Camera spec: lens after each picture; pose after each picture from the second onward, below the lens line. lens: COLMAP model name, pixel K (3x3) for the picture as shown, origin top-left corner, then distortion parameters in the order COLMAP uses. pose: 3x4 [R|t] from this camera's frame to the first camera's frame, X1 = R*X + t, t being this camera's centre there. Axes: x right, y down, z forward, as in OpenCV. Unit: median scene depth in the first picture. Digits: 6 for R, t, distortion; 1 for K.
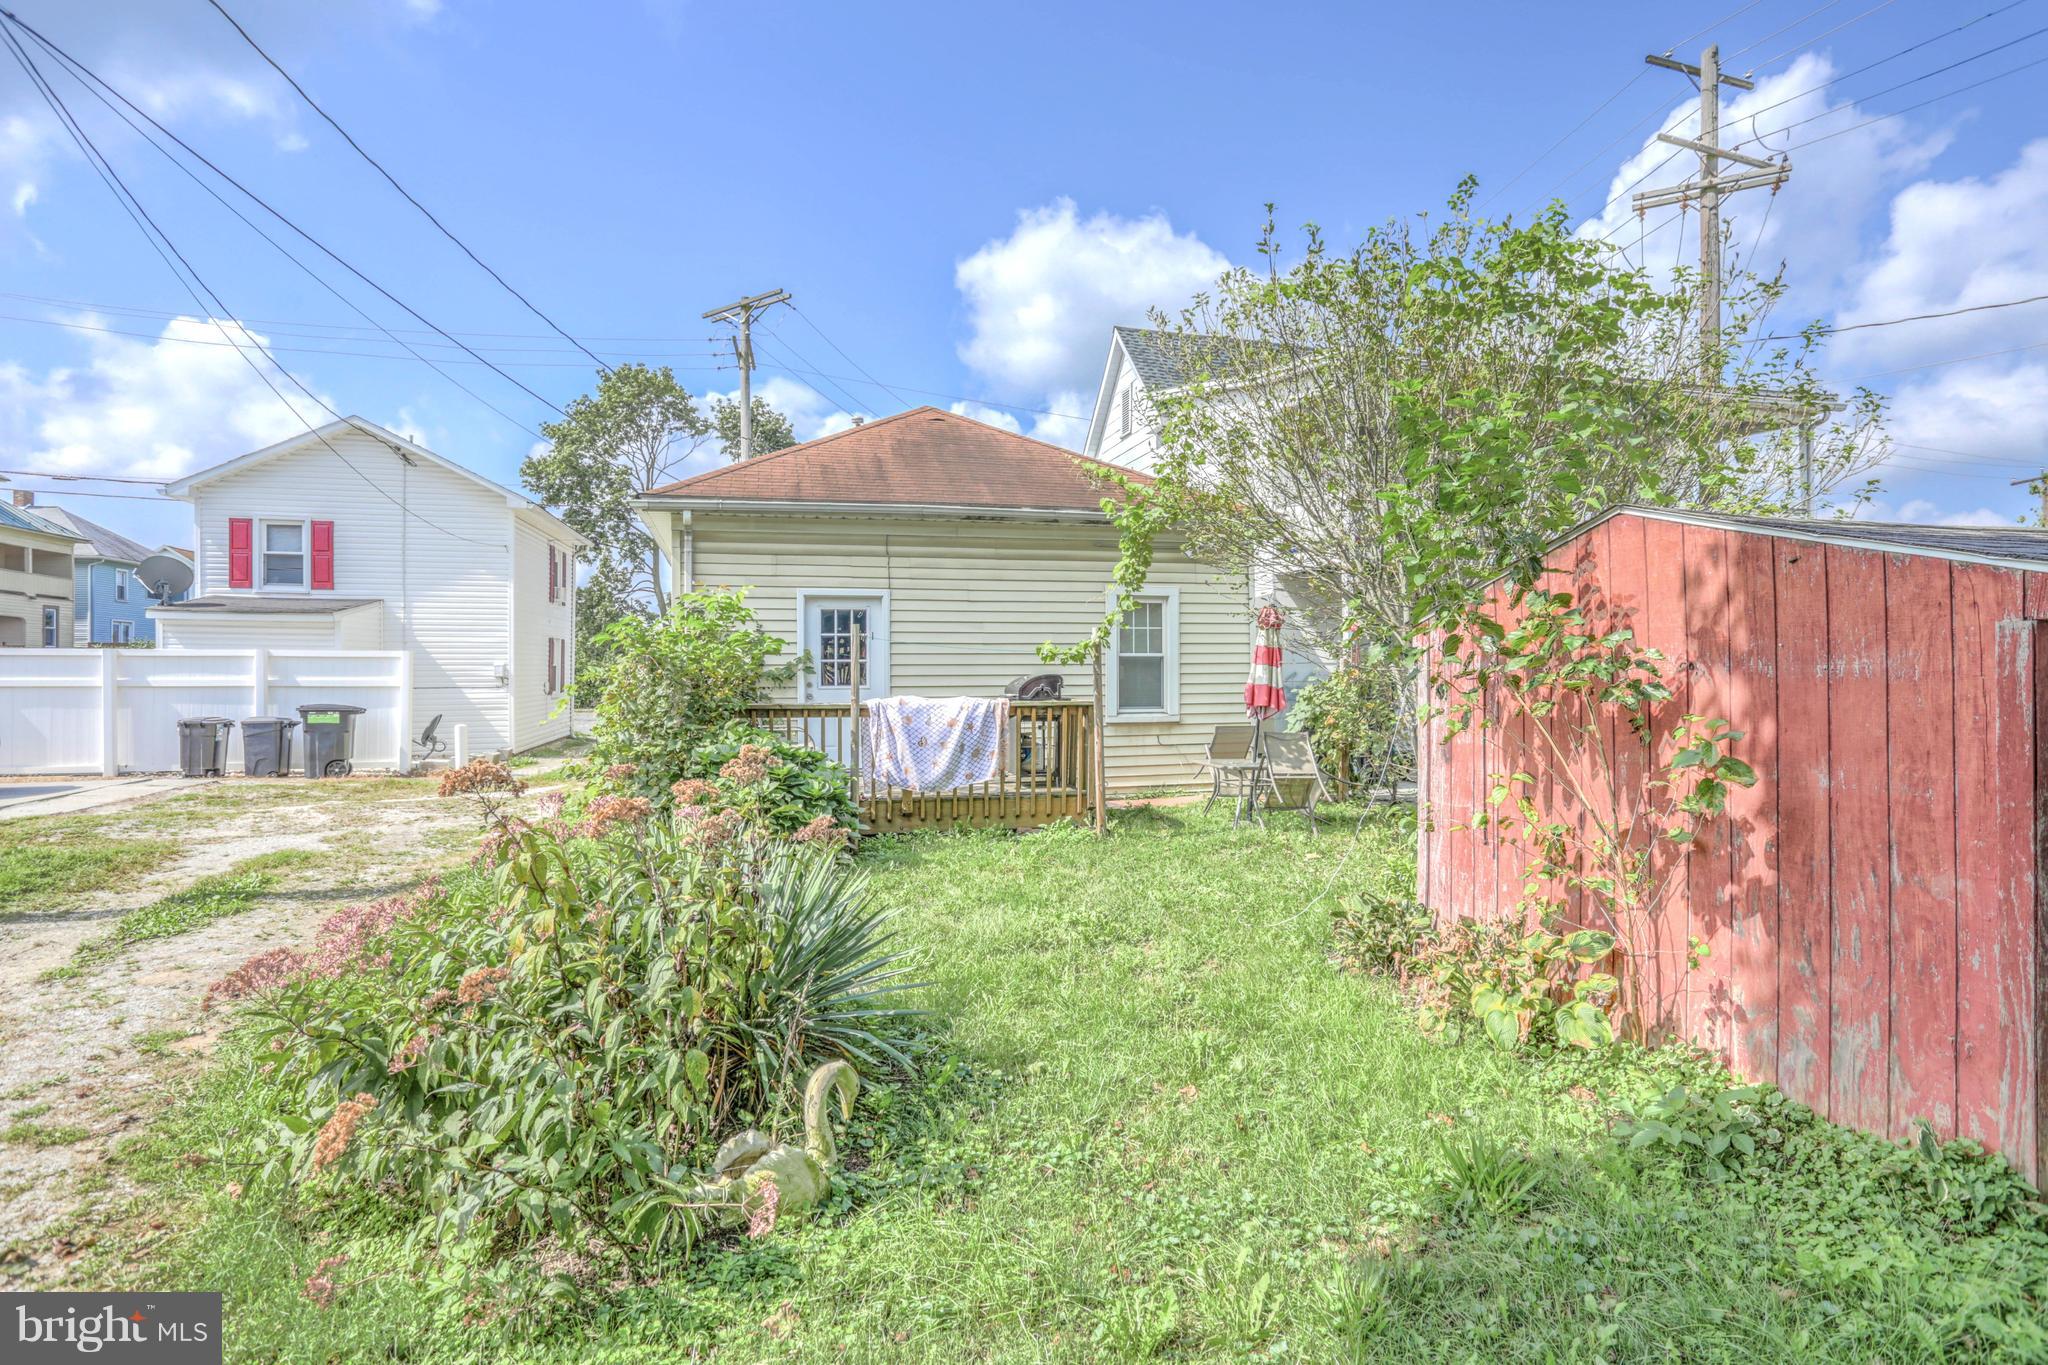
lens RADIAL K [[1039.3, 0, 1032.9], [0, 1039.3, 662.2], [0, 0, 1]] dist [-0.085362, 0.043540]
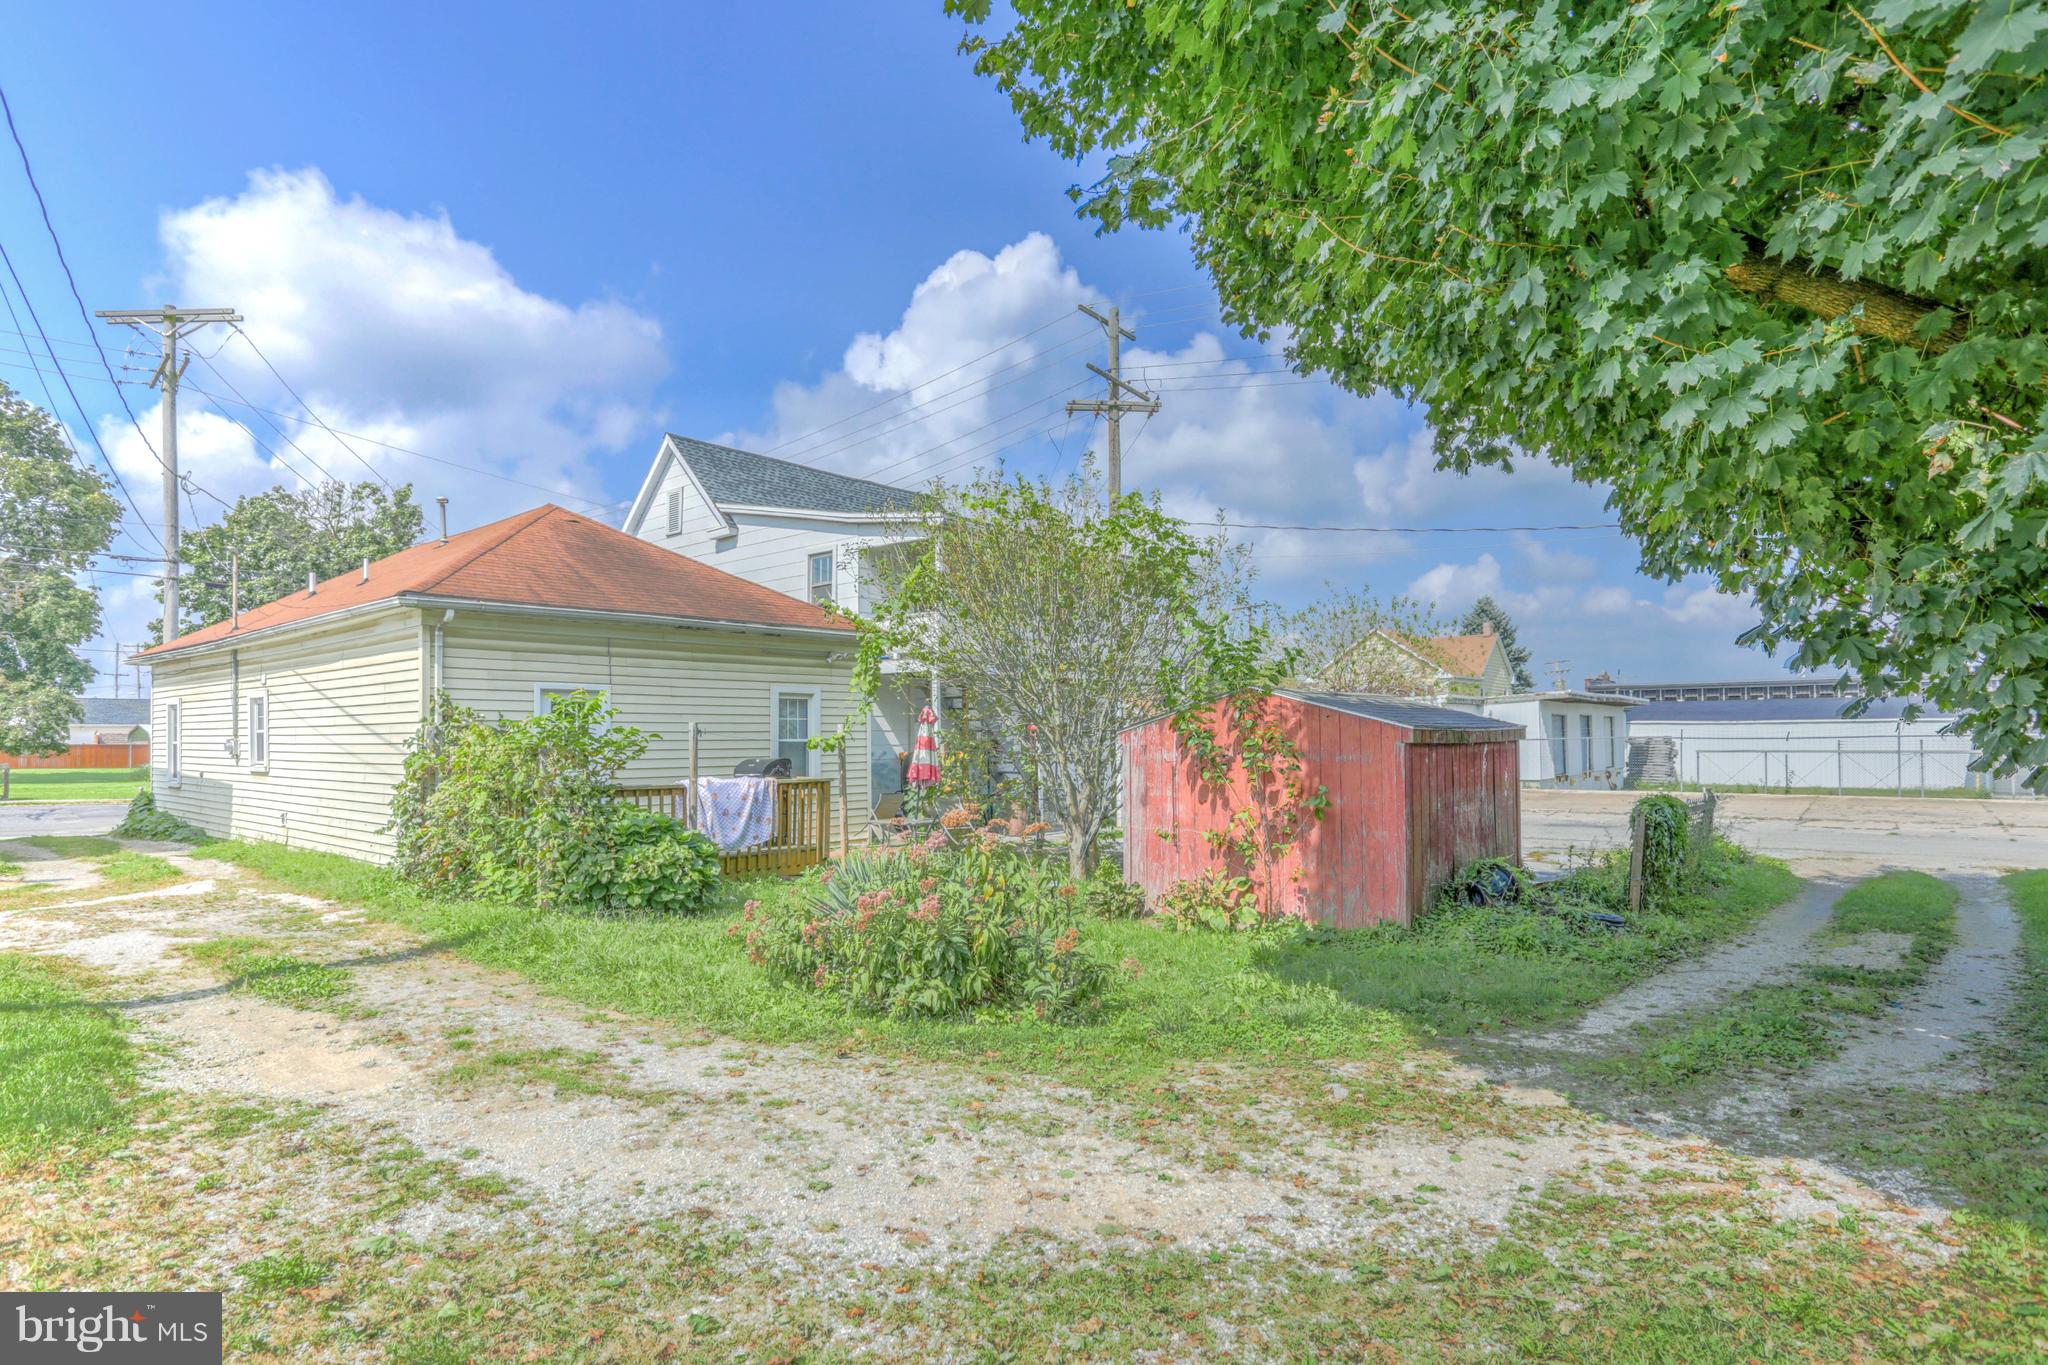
lens RADIAL K [[1091.7, 0, 1024.0], [0, 1091.7, 682.5], [0, 0, 1]] dist [-0.038634, 0.020109]
pose [[0.815330, 0.027948, 0.578322, -0.320836], [-0.001798, 0.998952, -0.045741, -0.012584], [-0.578994, 0.036255, 0.814525, -0.175849]]
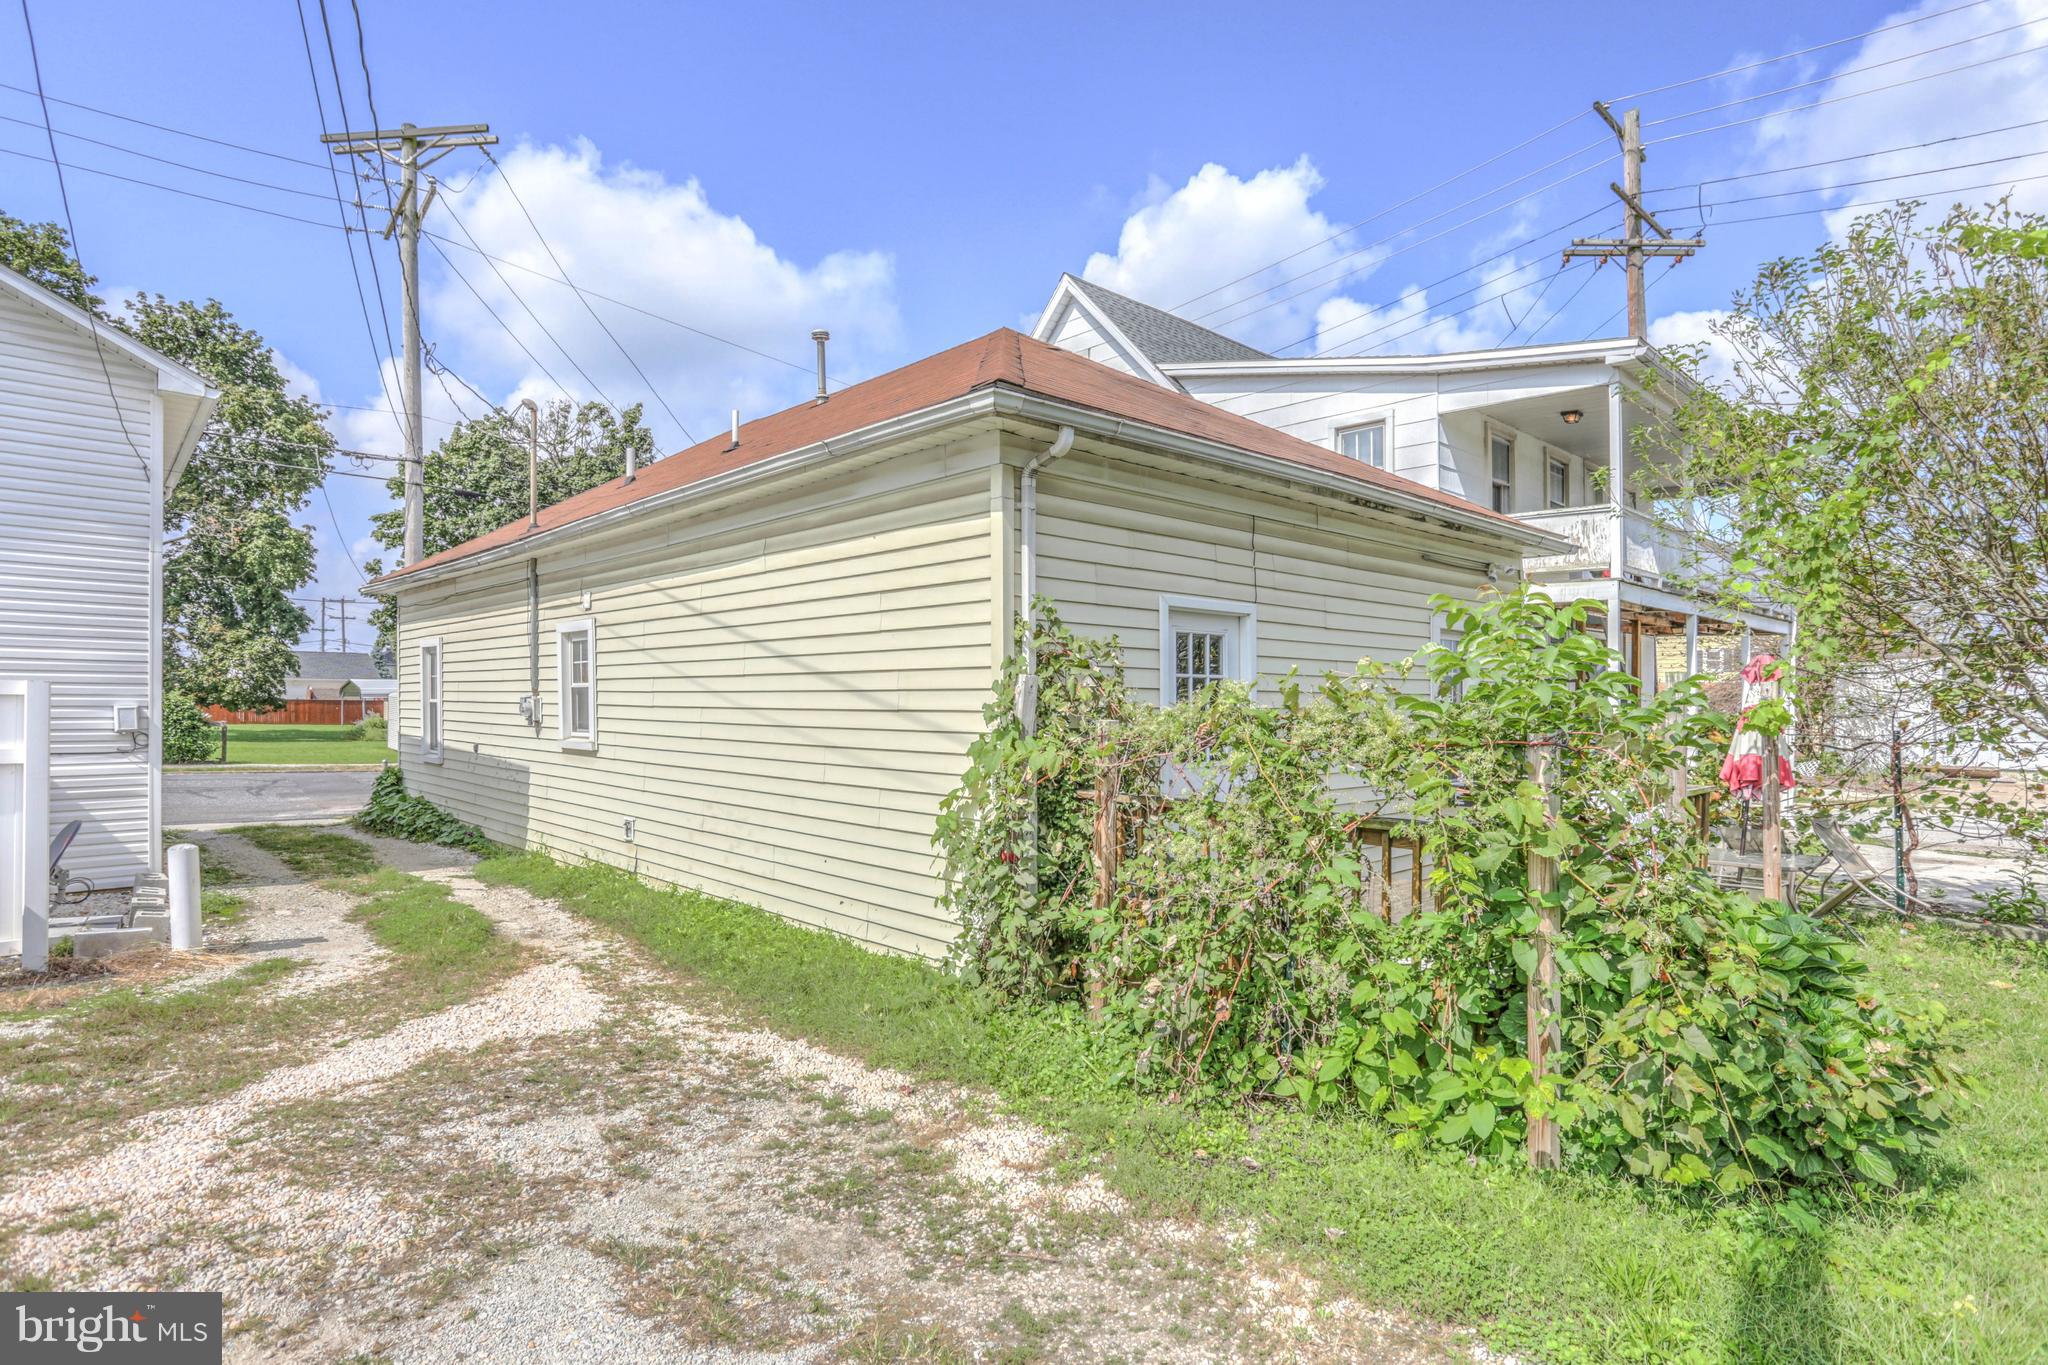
lens RADIAL K [[1100.7, 0, 1024.0], [0, 1100.7, 682.5], [0, 0, 1]] dist [-0.056556, 0.036324]
pose [[0.879670, 0.020923, 0.475124, -0.391752], [-0.016373, 0.999772, -0.013712, -0.008976], [-0.475302, 0.004283, 0.879812, 0.345314]]
